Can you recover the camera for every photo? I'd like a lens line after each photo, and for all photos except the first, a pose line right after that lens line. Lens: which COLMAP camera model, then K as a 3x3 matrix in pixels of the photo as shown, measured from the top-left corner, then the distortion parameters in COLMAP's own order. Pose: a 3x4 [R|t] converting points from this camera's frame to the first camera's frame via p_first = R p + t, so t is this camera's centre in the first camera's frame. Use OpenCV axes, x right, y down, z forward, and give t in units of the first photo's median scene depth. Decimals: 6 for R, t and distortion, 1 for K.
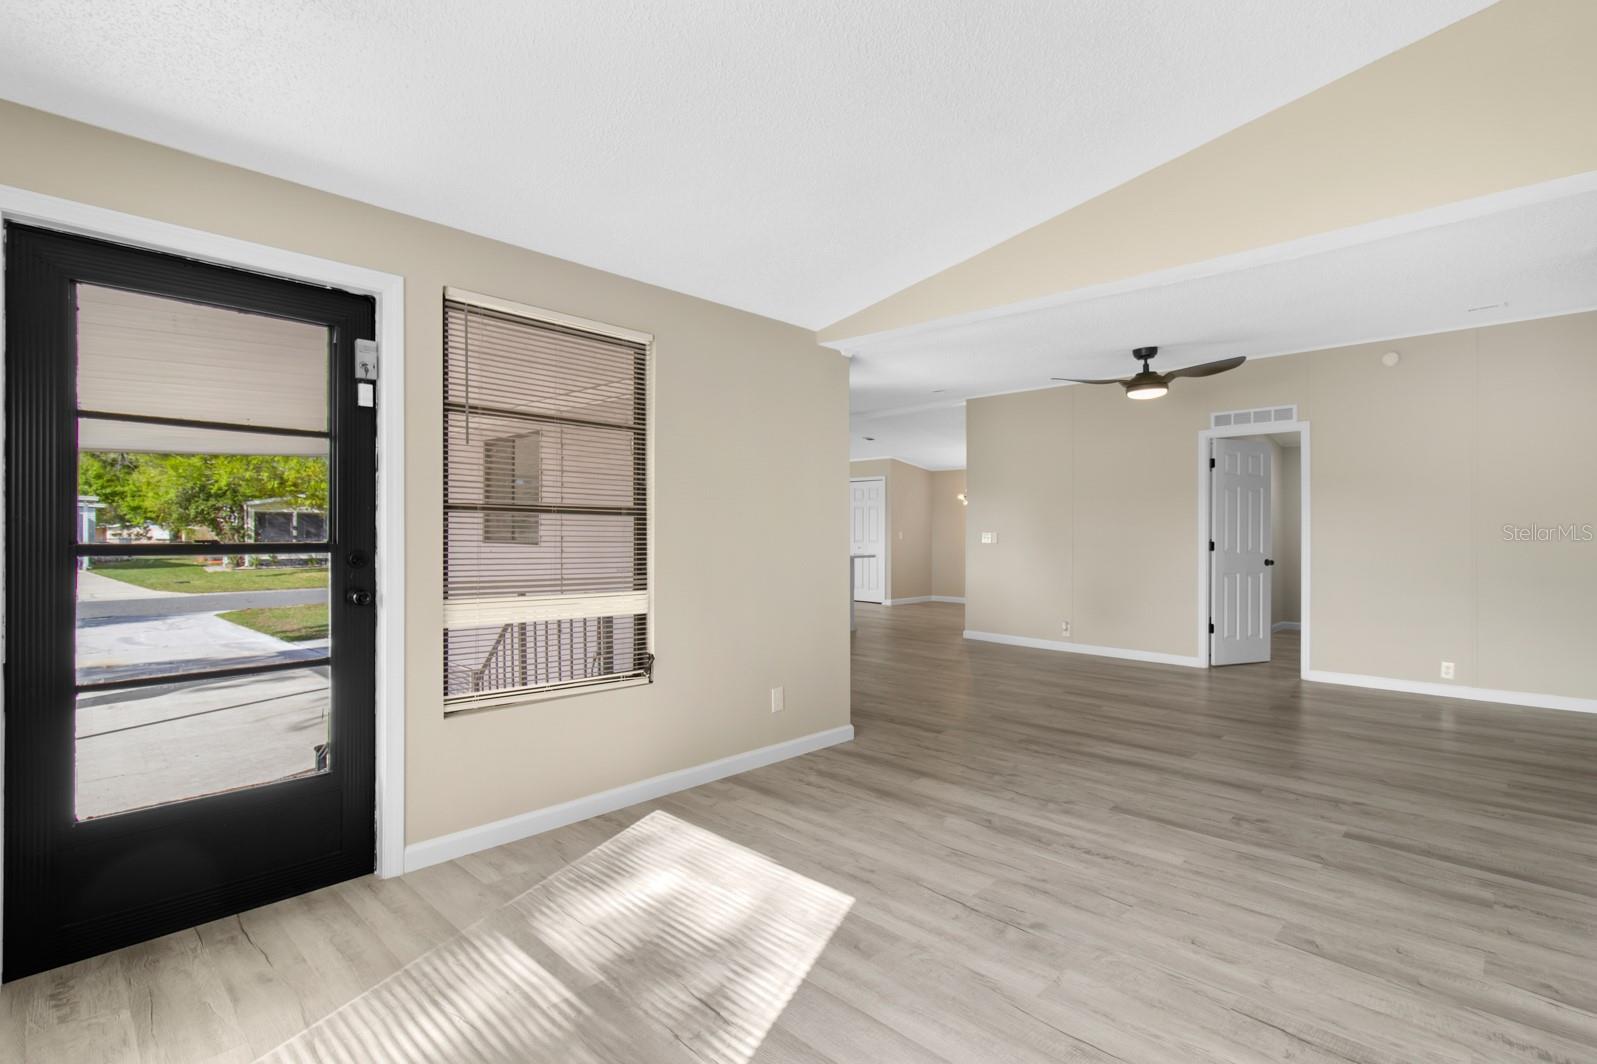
lens RADIAL K [[748.1, 0, 798.5], [0, 748.1, 532.0], [0, 0, 1]] dist [0.012302, 0.000363]
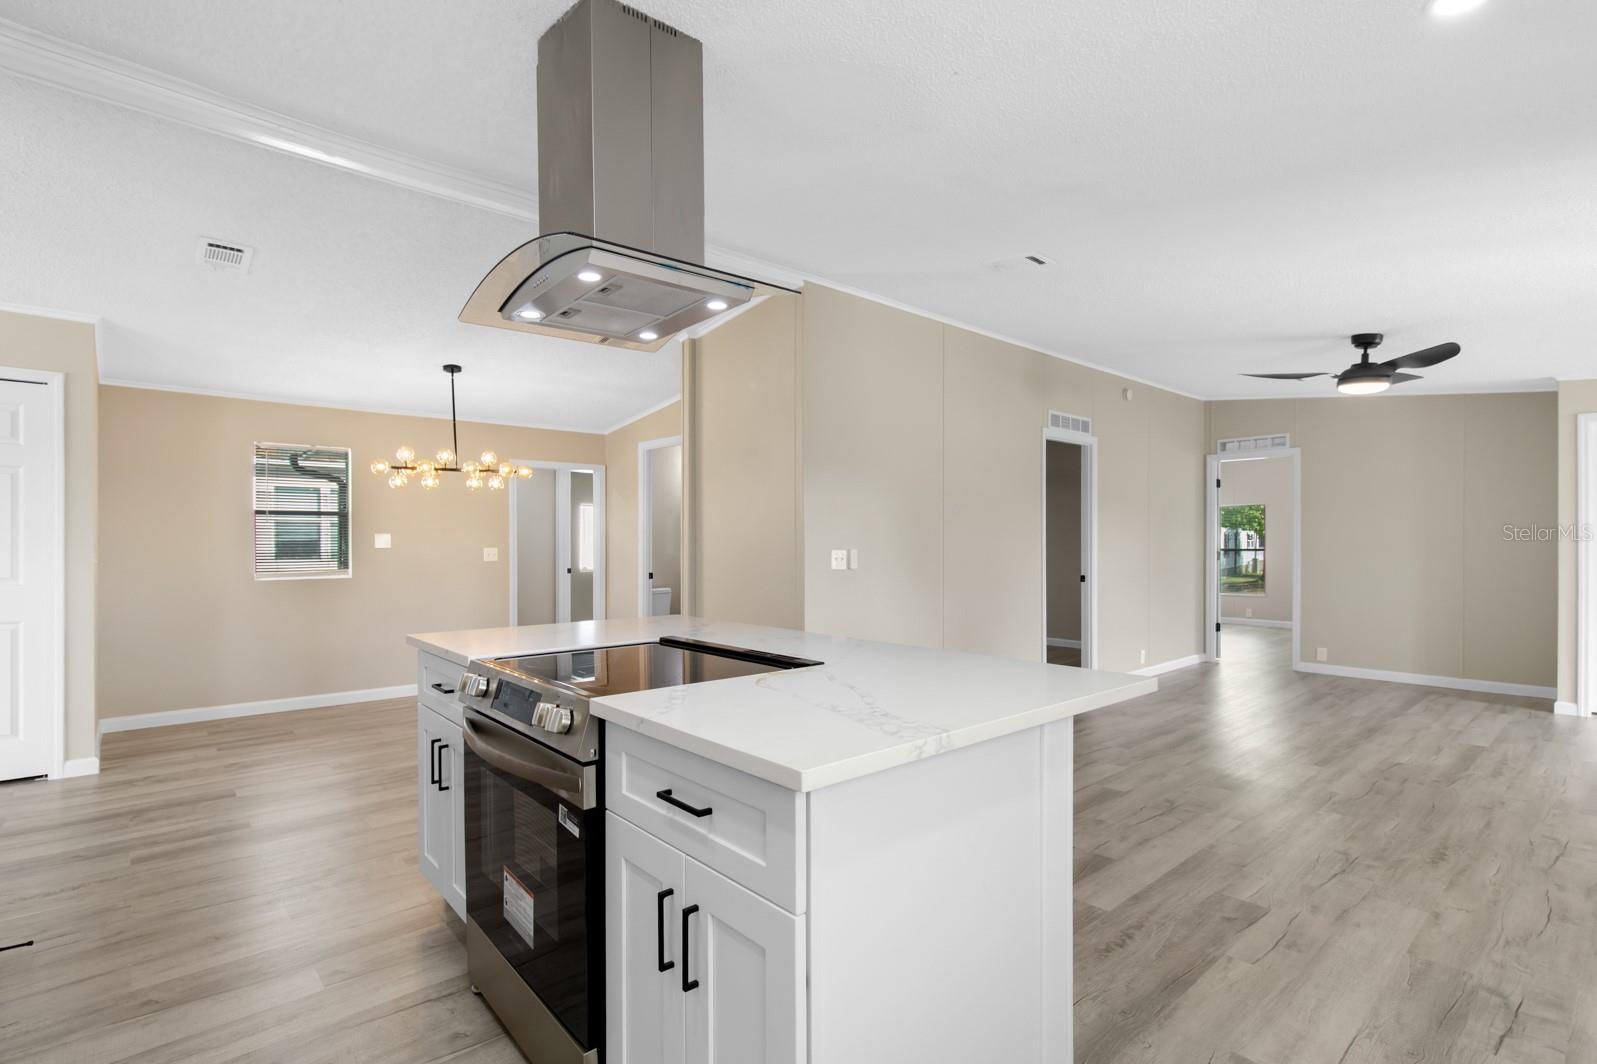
lens RADIAL K [[759.0, 0, 821.9], [0, 759.0, 541.2], [0, 0, 1]] dist [0.001671, 0.000651]
pose [[0.058786, -0.002870, 0.998266, -0.615511], [0.006966, 0.999973, 0.002465, -0.011466], [-0.998246, 0.006809, 0.058805, 2.056815]]
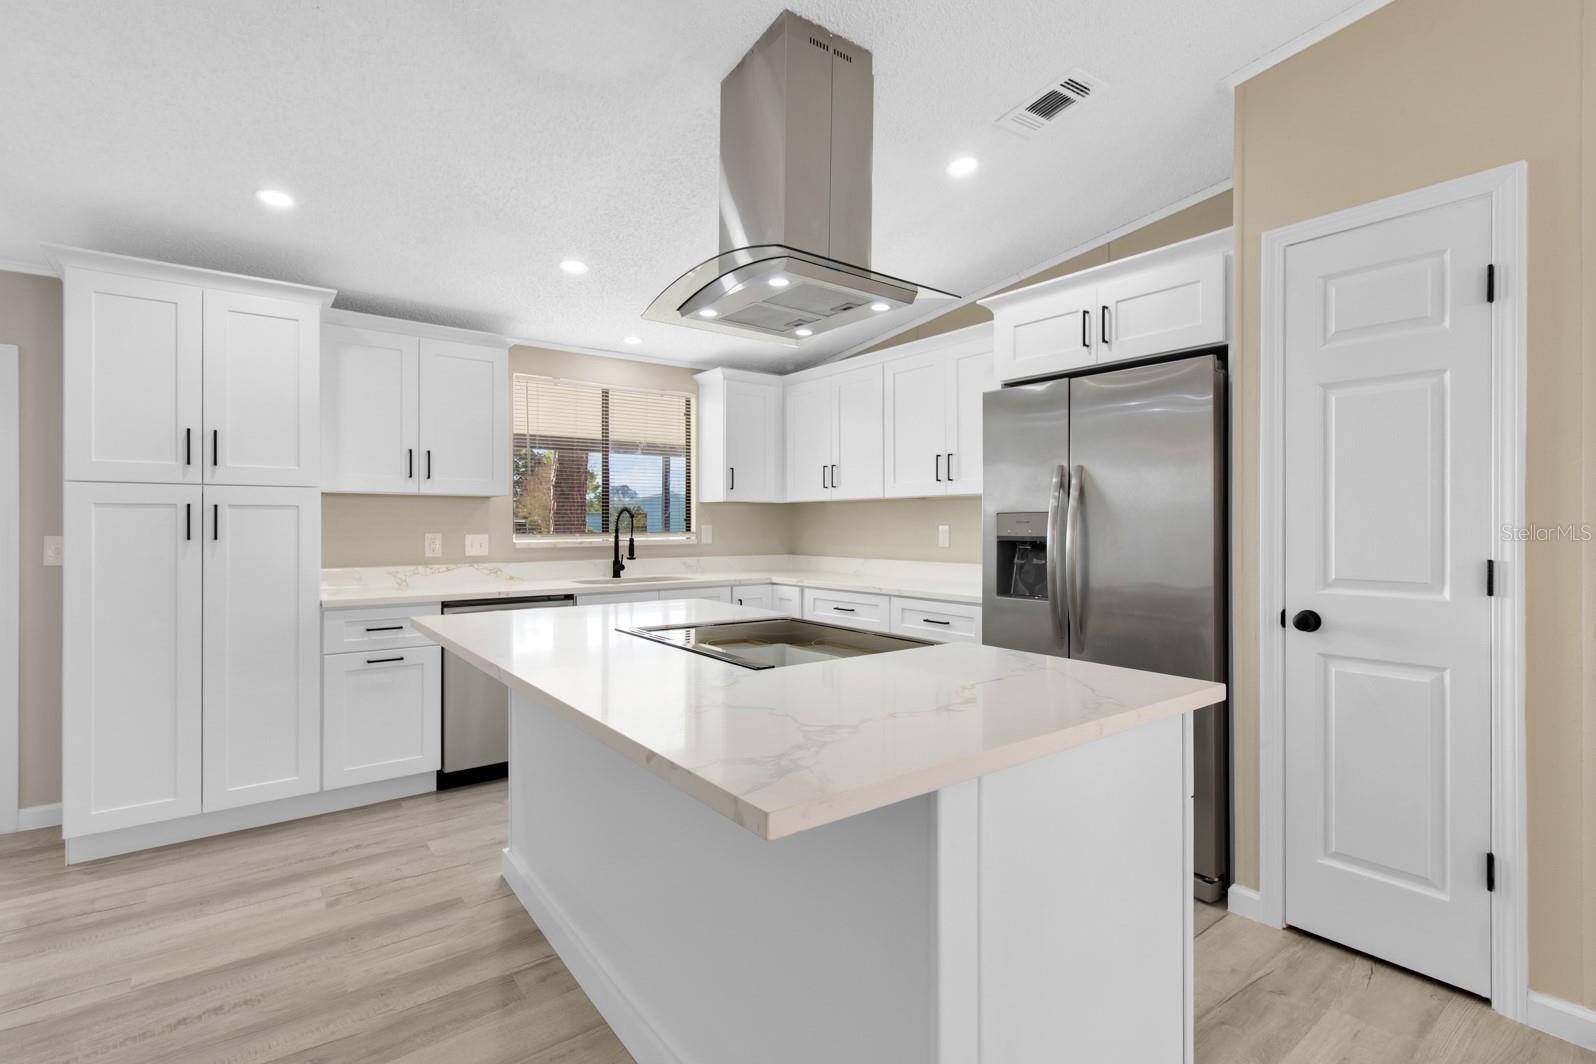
lens RADIAL K [[753.8, 0, 804.9], [0, 753.8, 519.1], [0, 0, 1]] dist [0.000814, 0.000137]
pose [[-0.137431, -0.009435, -0.990466, 0.416819], [-0.004958, 0.999949, -0.008837, -0.007390], [0.990499, 0.003696, -0.137471, 2.302059]]
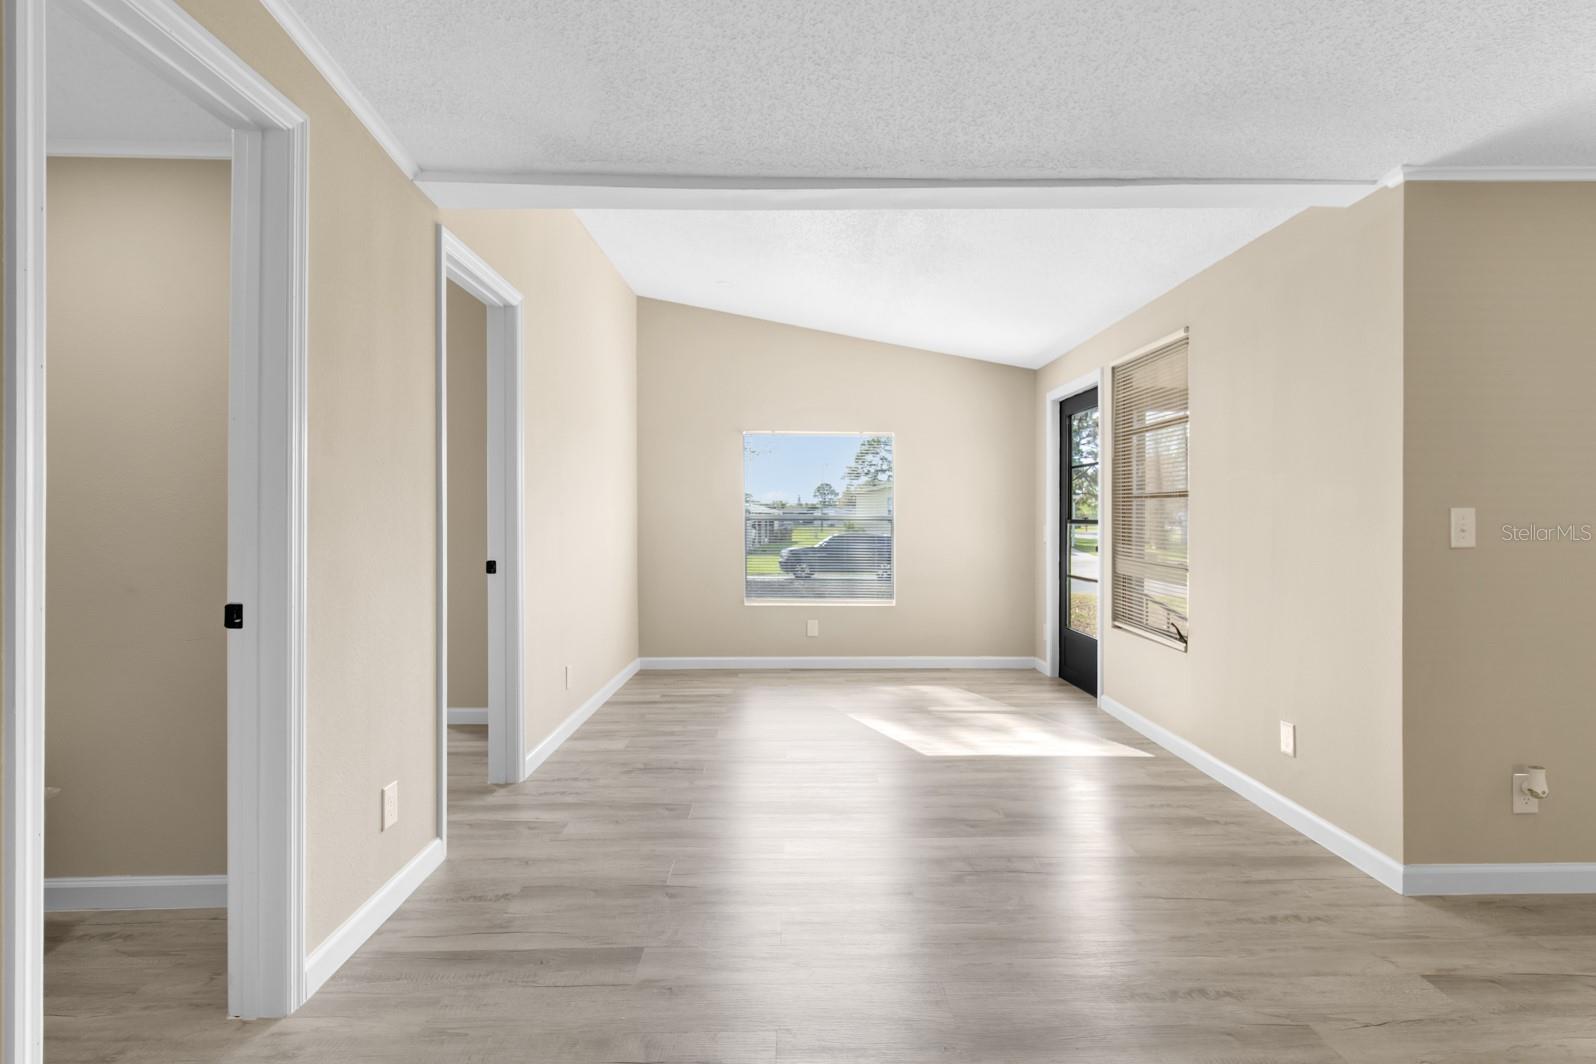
lens RADIAL K [[796.6, 0, 801.5], [0, 796.6, 536.0], [0, 0, 1]] dist [-0.001493, -0.000564]
pose [[-0.701834, 0.013349, -0.712216, 0.848388], [-0.005869, 0.999682, 0.024521, 0.012912], [0.712317, 0.021389, -0.701532, 1.200912]]
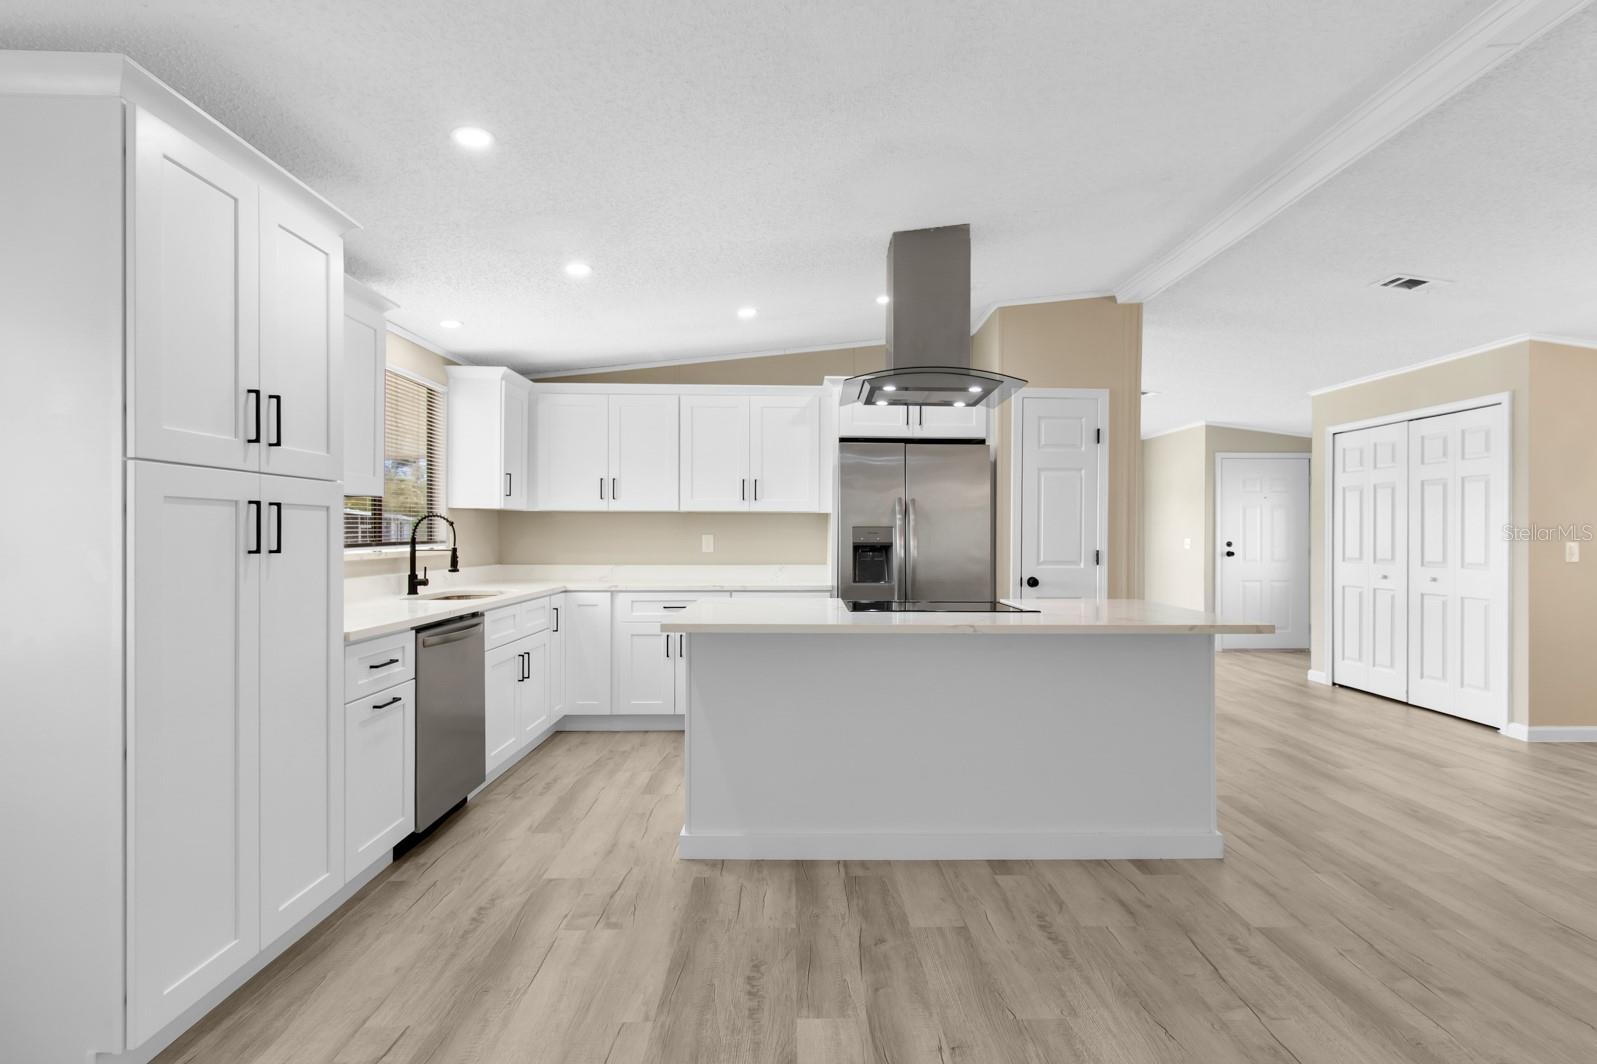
lens RADIAL K [[771.4, 0, 816.0], [0, 771.4, 533.7], [0, 0, 1]] dist [0.000090, 0.000845]
pose [[0.719800, 0.000424, -0.694181, 0.393428], [-0.006346, 0.999962, -0.005969, -0.003512], [0.694152, 0.008702, 0.719776, 1.502671]]
